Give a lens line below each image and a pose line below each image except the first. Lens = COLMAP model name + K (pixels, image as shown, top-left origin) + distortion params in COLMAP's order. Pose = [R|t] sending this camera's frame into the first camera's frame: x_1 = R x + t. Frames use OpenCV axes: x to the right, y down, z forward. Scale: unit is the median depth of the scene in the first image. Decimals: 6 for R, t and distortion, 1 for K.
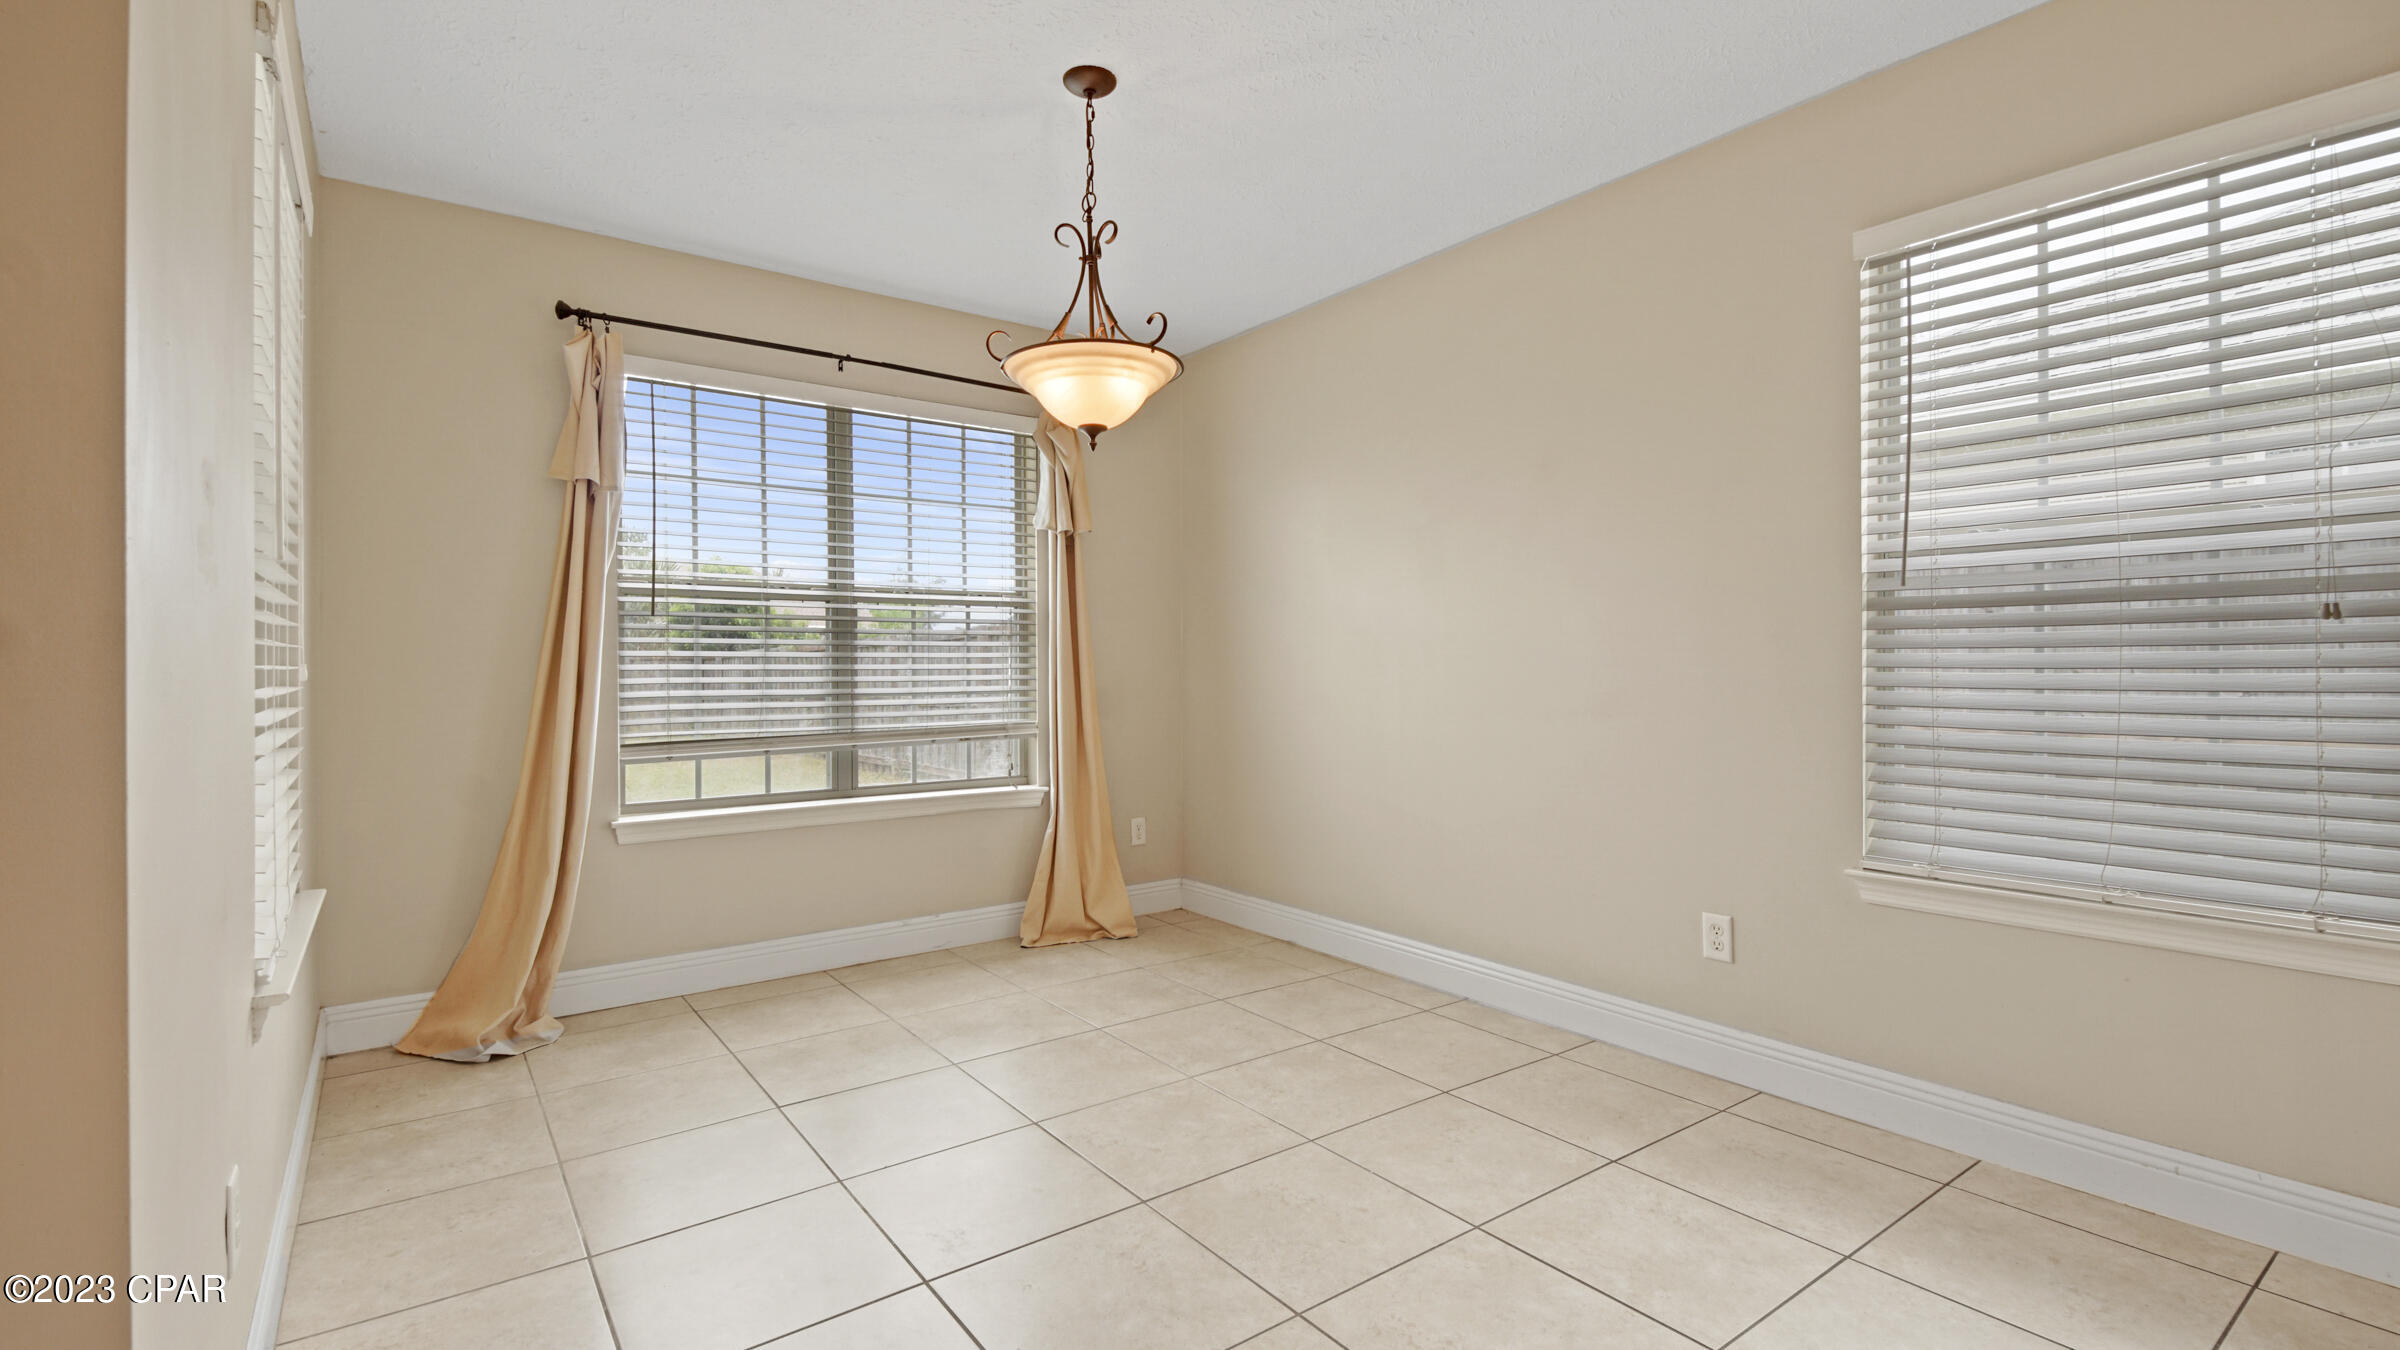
lens RADIAL K [[1091.6, 0, 1193.3], [0, 1091.6, 662.9], [0, 0, 1]] dist [0.014851, -0.000017]
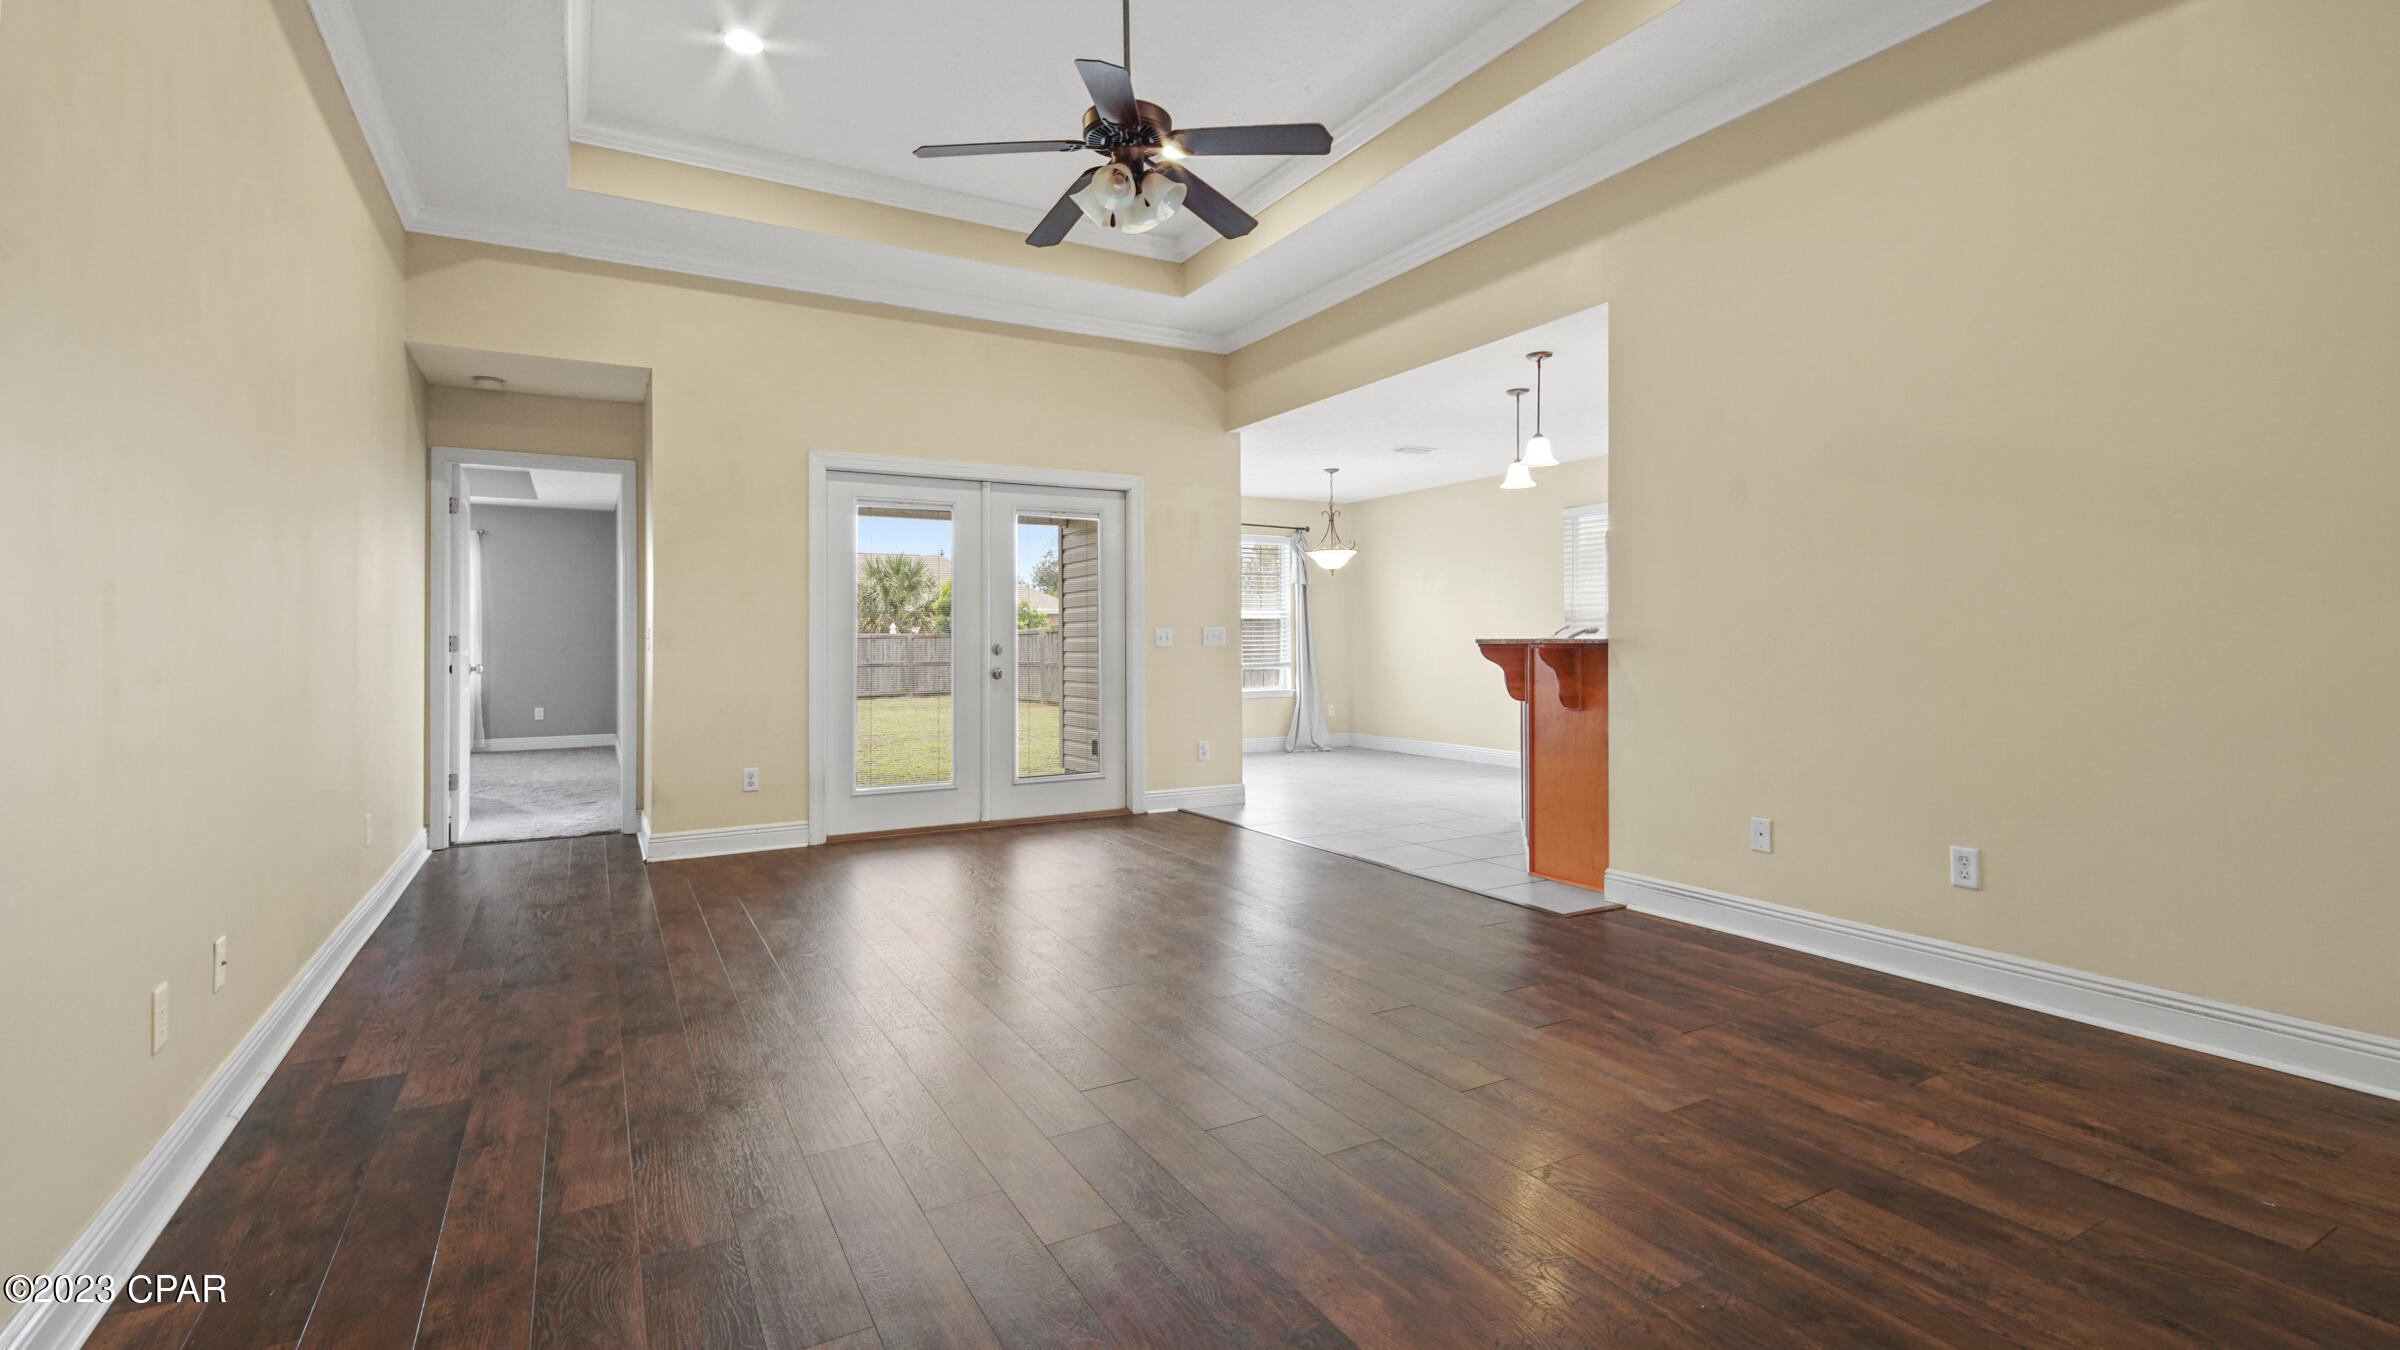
lens RADIAL K [[1091.6, 0, 1194.8], [0, 1091.6, 664.1], [0, 0, 1]] dist [0.014851, -0.000017]
pose [[0.991493, 0.004013, -0.130101, -0.041014], [-0.002216, 0.999900, 0.013954, 0.023793], [0.130144, -0.013547, 0.991403, -1.467601]]
